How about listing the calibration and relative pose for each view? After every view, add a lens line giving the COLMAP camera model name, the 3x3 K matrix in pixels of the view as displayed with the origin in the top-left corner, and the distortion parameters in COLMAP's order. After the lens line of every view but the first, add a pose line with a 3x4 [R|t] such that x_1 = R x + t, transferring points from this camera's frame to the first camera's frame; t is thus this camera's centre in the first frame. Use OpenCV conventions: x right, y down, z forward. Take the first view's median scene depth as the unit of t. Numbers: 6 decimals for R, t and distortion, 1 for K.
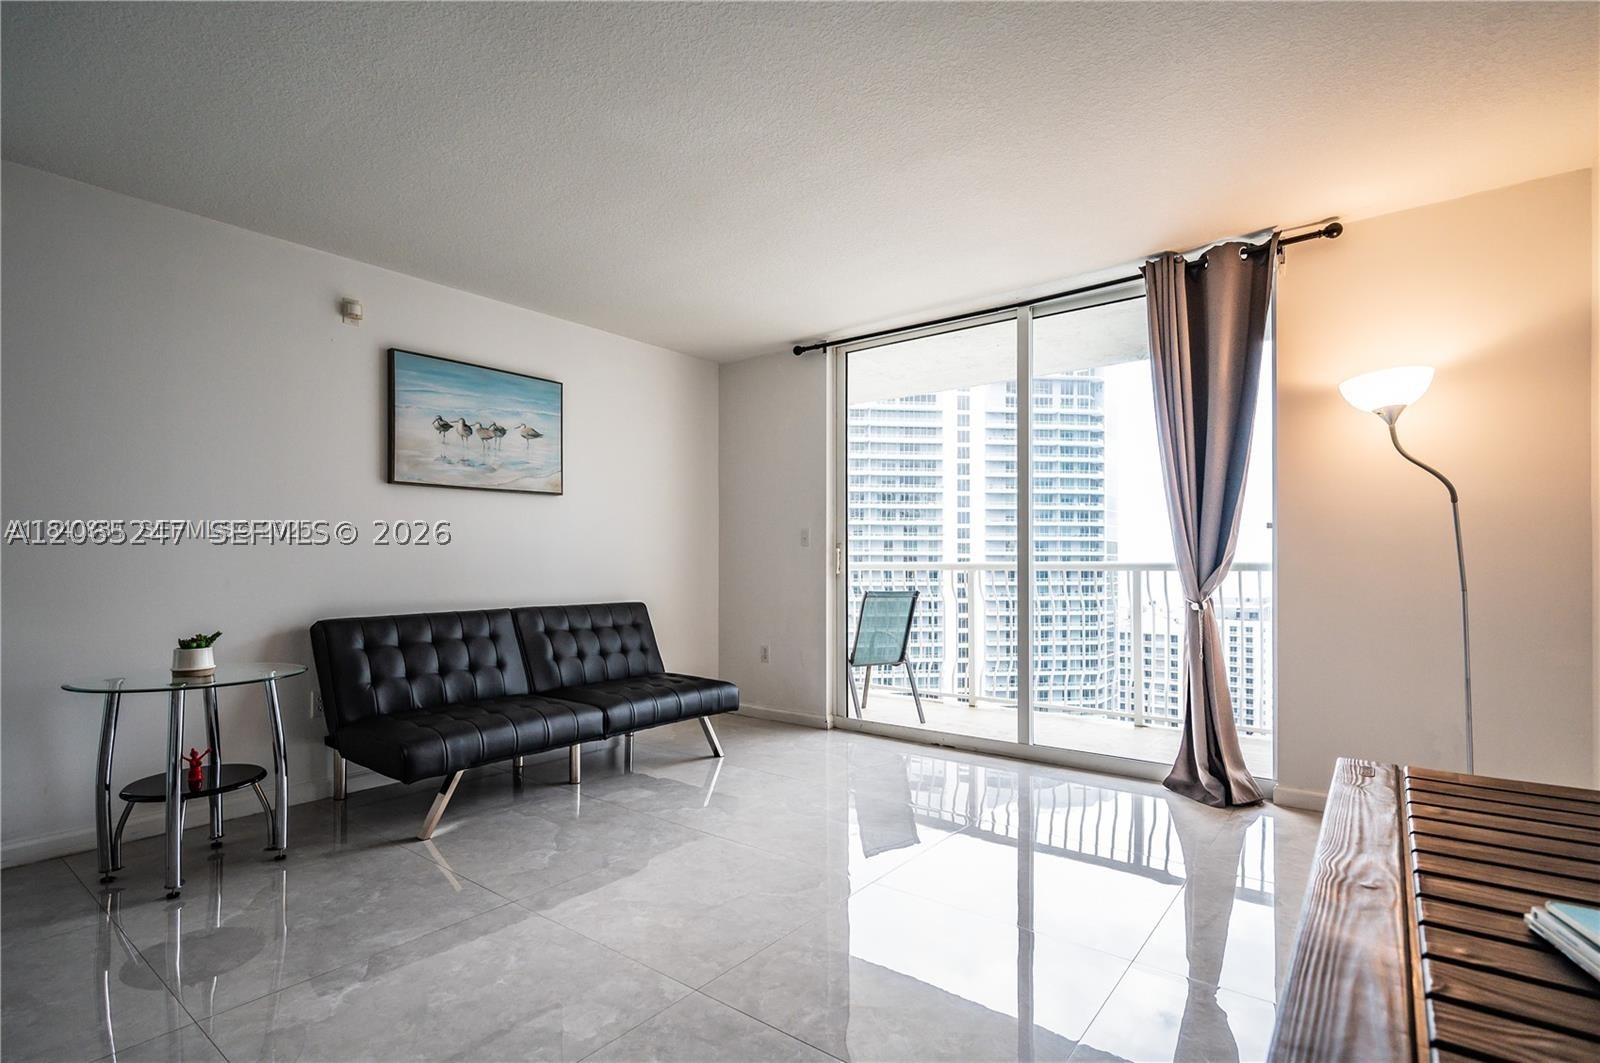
lens RADIAL K [[763.7, 0, 797.9], [0, 763.7, 549.6], [0, 0, 1]] dist [0.001191, -0.000090]
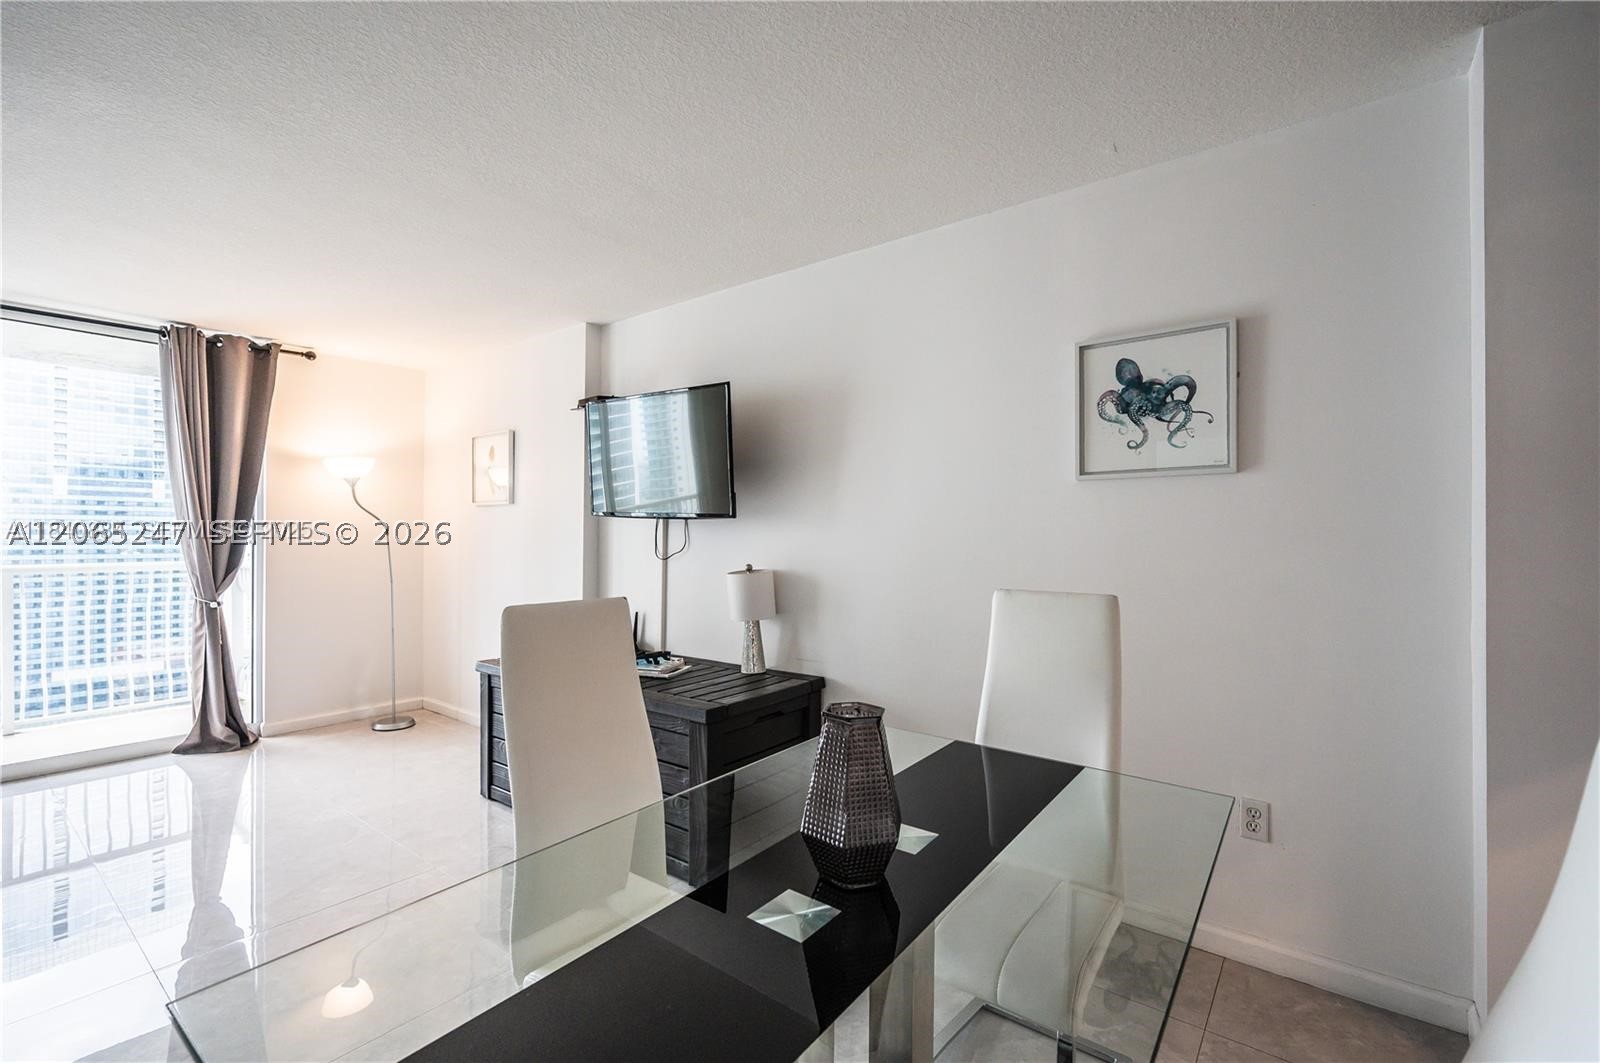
lens RADIAL K [[705.4, 0, 776.5], [0, 705.4, 529.2], [0, 0, 1]] dist [-0.005447, -0.000655]
pose [[0.029024, 0.012648, 0.999499, -0.613567], [-0.013618, 0.999832, -0.012257, -0.050559], [-0.999486, -0.013256, 0.029192, -0.000216]]
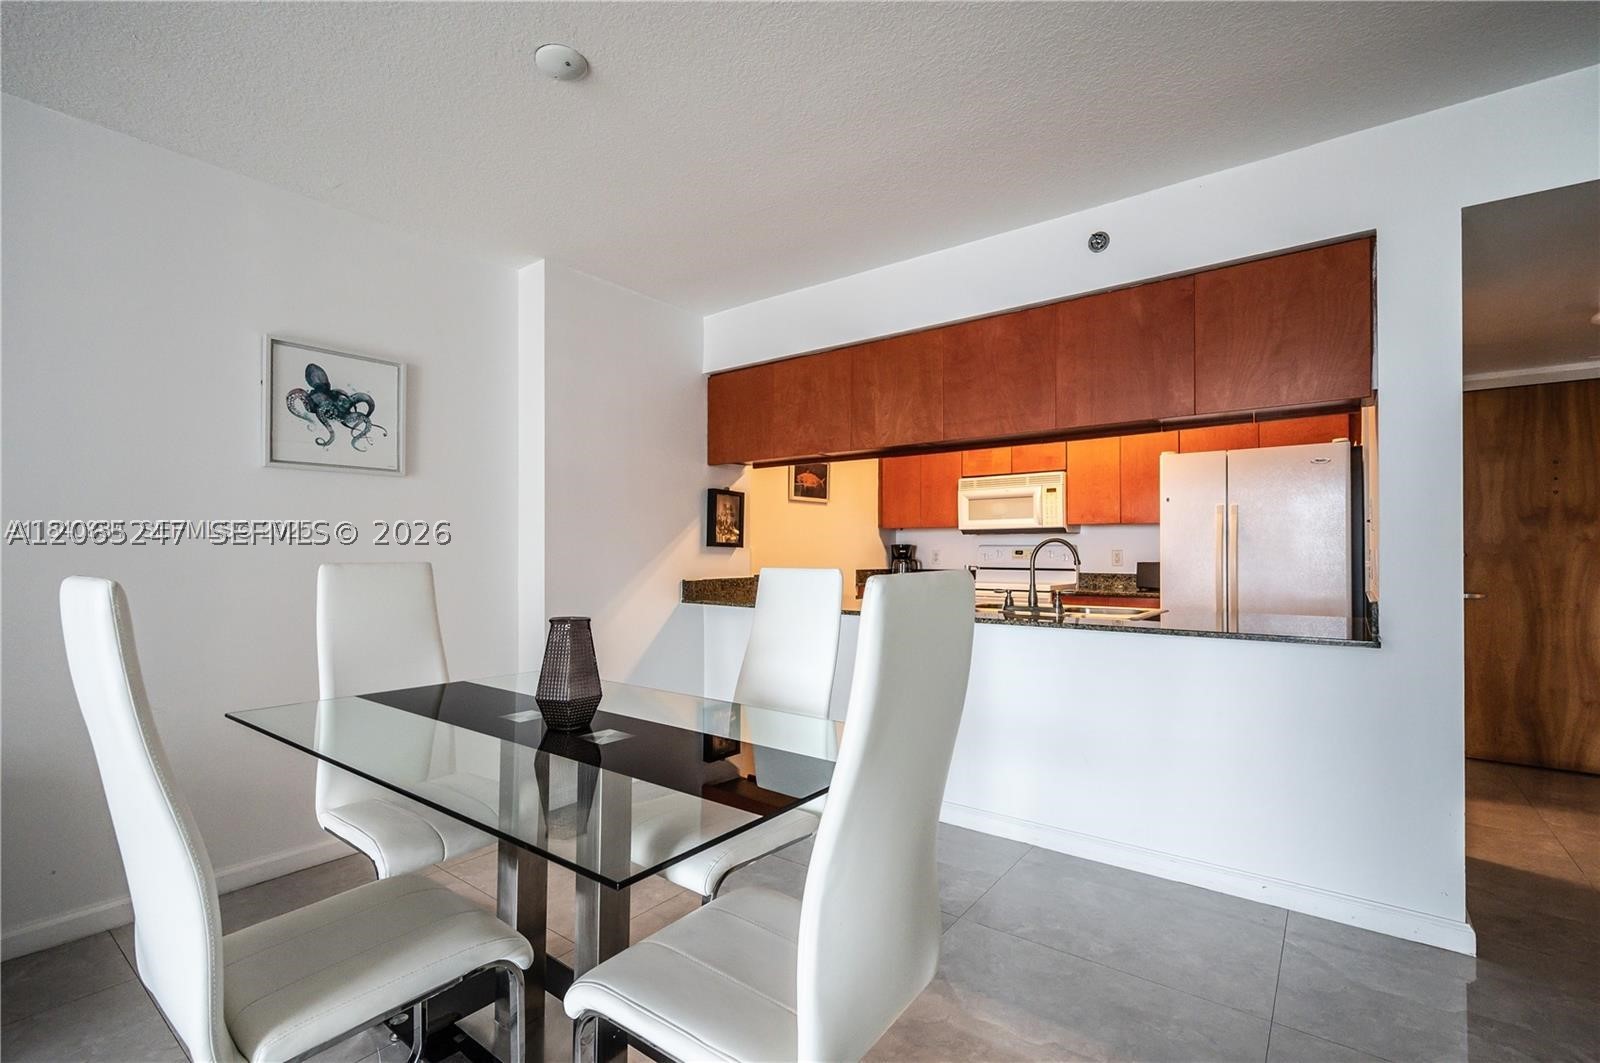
lens RADIAL K [[696.9, 0, 793.0], [0, 696.9, 543.3], [0, 0, 1]] dist [-0.000518, -0.000672]
pose [[-0.999927, 0.001915, 0.011947, -0.472564], [0.001658, 0.999767, -0.021509, -0.019118], [-0.011985, -0.021487, -0.999697, 0.392315]]
